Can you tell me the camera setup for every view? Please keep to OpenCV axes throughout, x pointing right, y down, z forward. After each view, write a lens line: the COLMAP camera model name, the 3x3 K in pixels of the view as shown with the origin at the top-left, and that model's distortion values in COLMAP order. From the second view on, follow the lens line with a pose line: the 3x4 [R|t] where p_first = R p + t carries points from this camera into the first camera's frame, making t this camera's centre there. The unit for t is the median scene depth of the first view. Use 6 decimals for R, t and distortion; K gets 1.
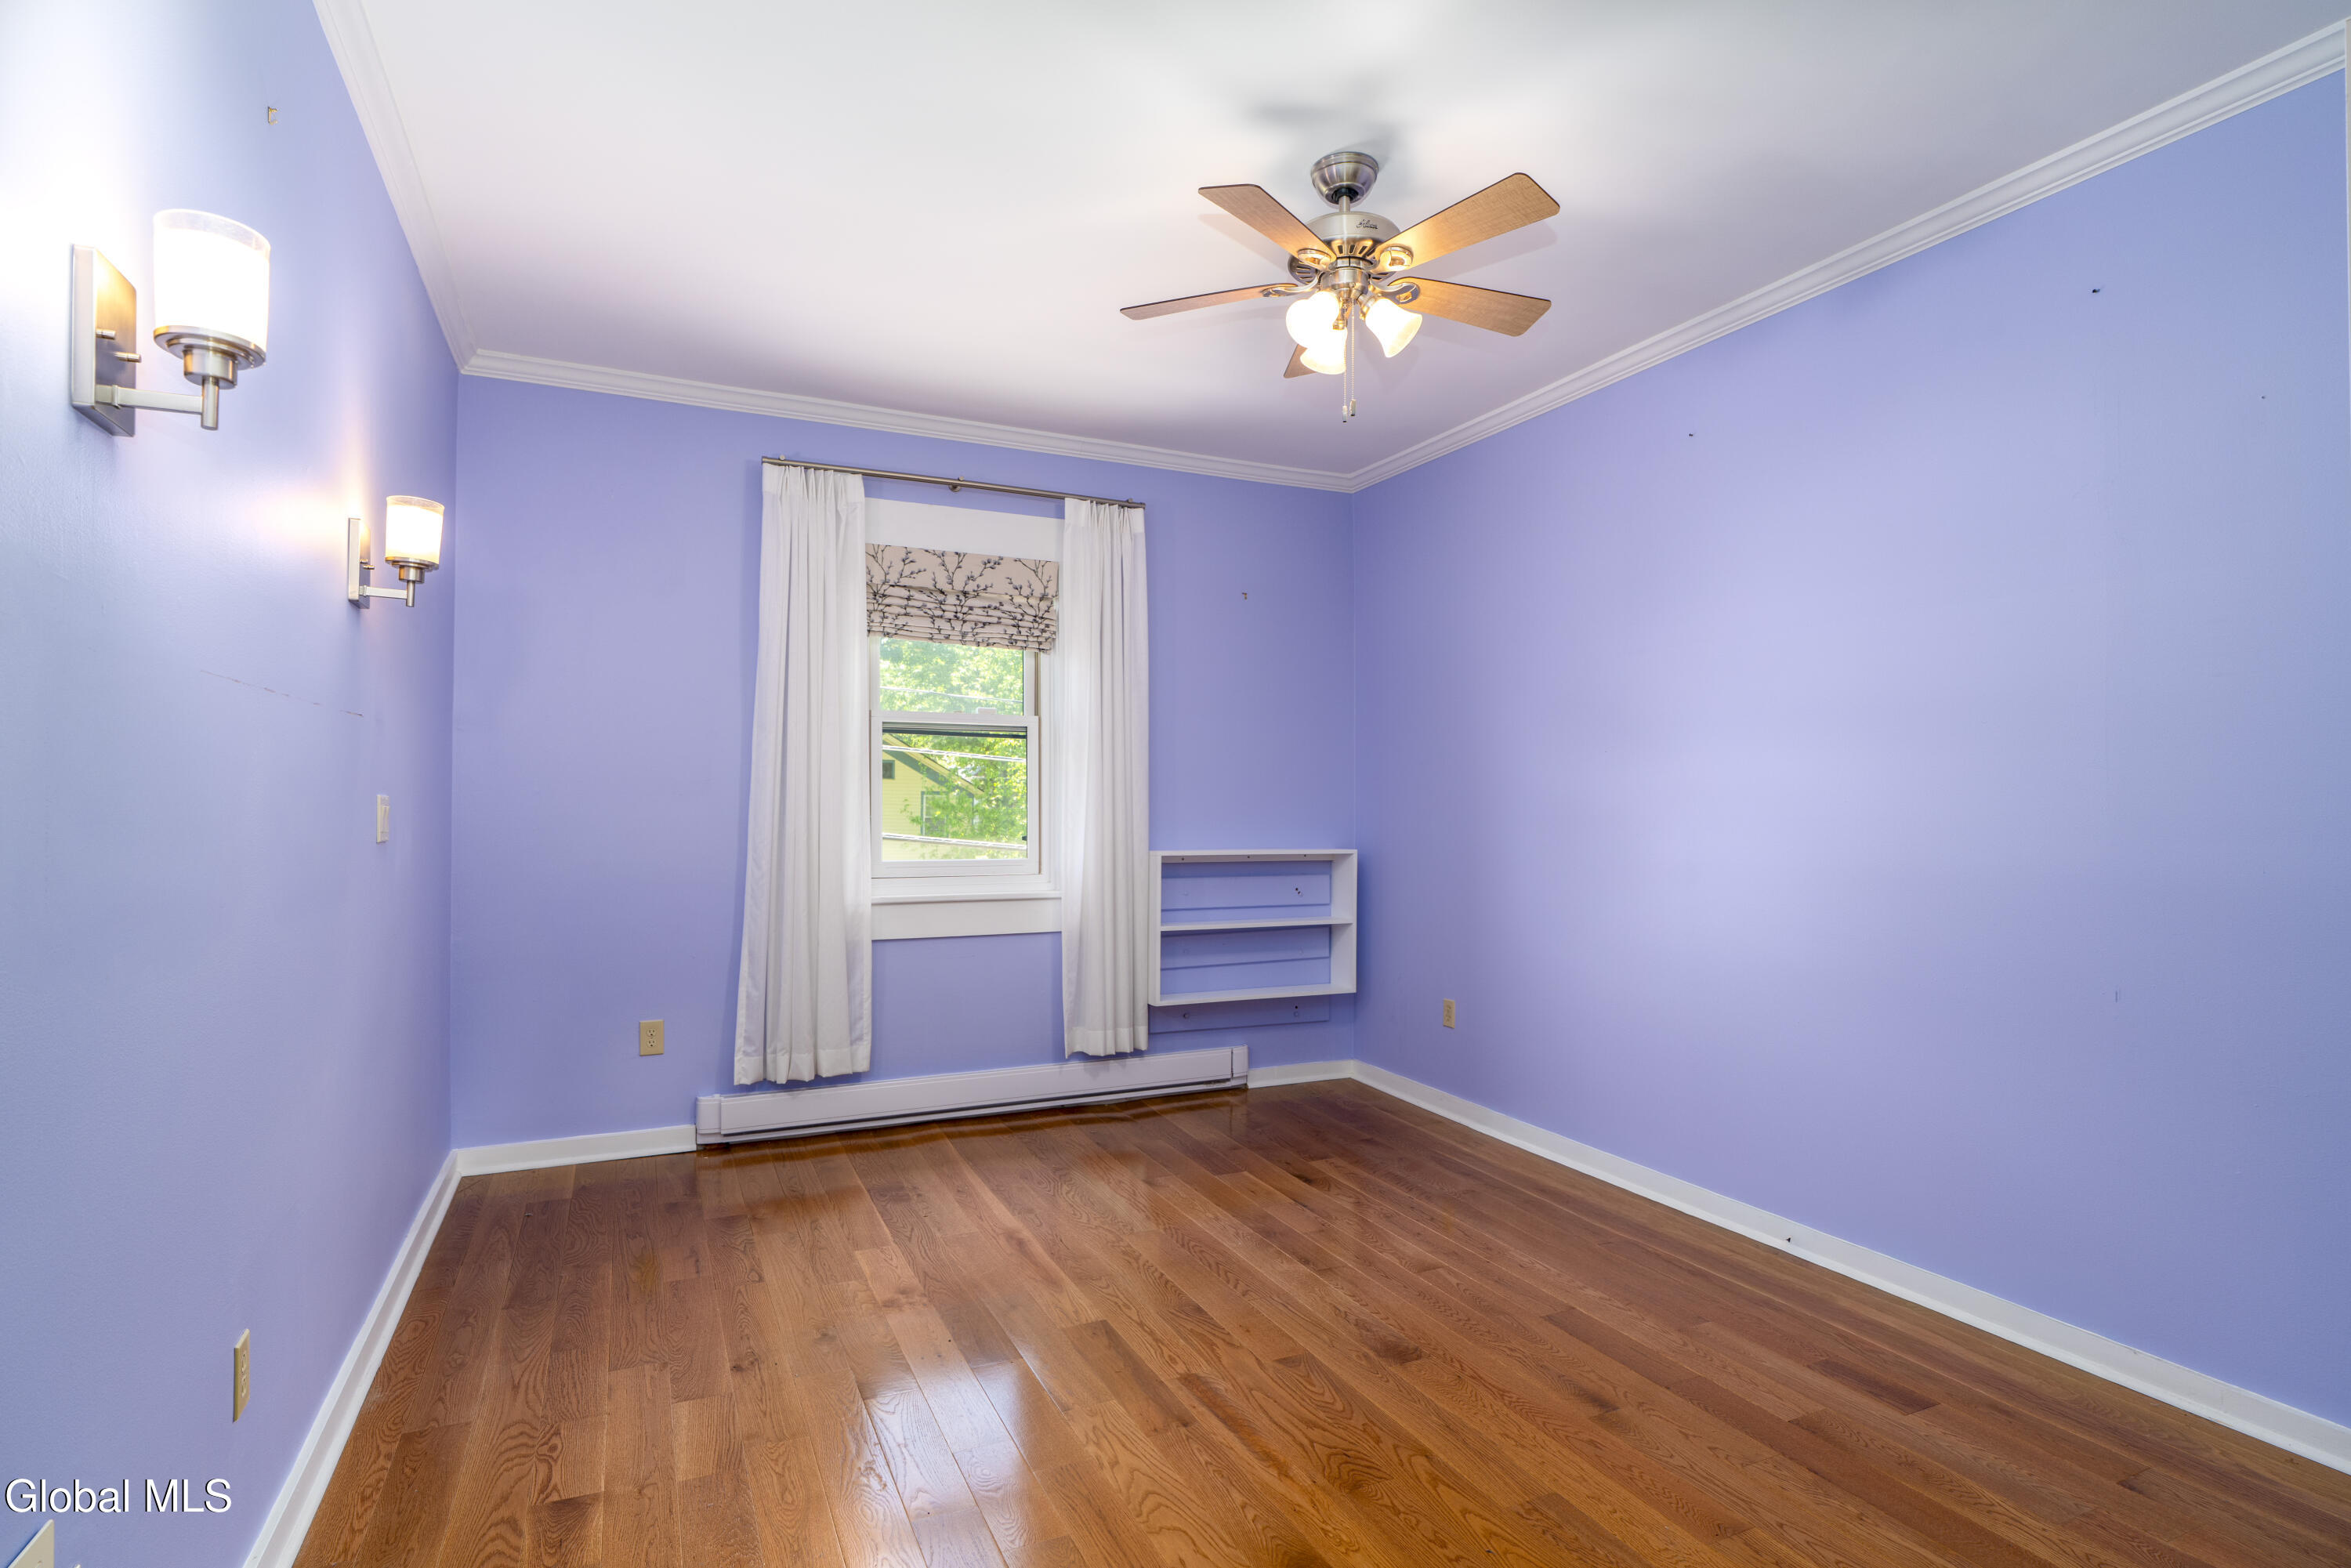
lens RADIAL K [[1202.3, 0, 1175.5], [0, 1202.3, 784.0], [0, 0, 1]] dist [-0.001803, -0.000137]
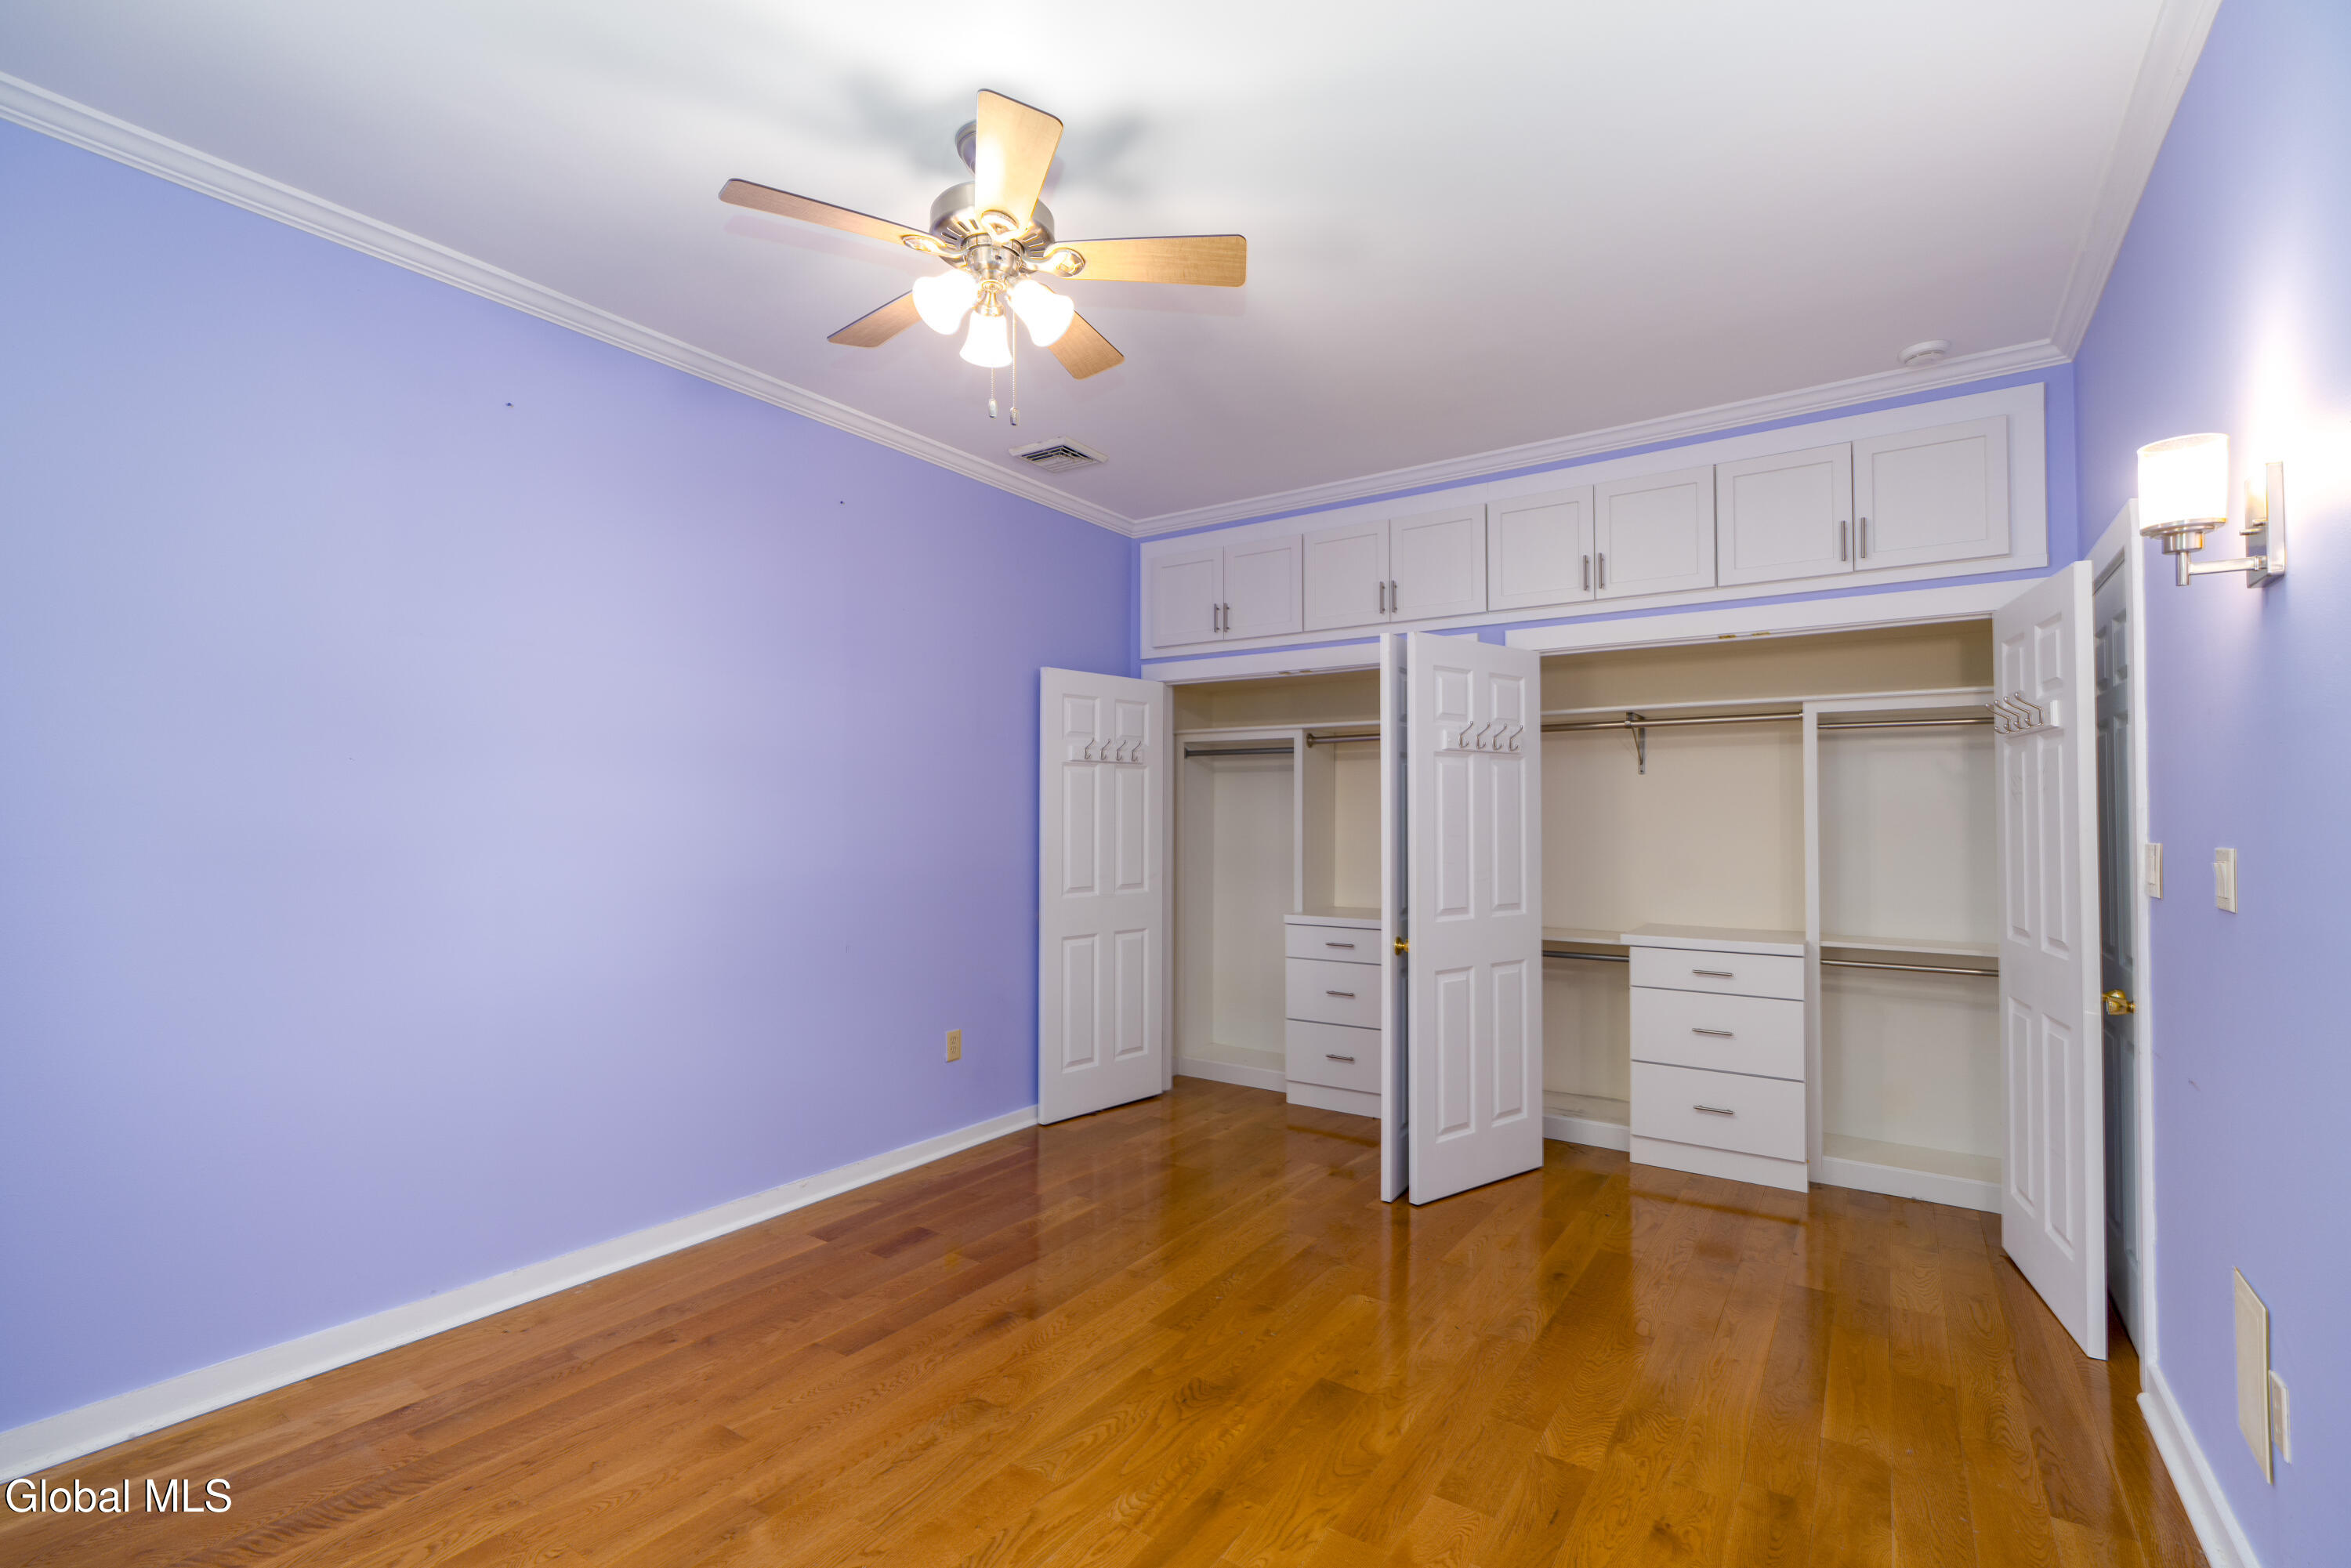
lens RADIAL K [[1028.4, 0, 1175.5], [0, 1028.4, 784.0], [0, 0, 1]] dist [-0.002372, 0.000446]
pose [[-0.512265, 0.025252, 0.858456, -0.660104], [-0.017925, 0.999036, -0.040083, 0.004569], [-0.858640, -0.035921, -0.511318, 1.411102]]
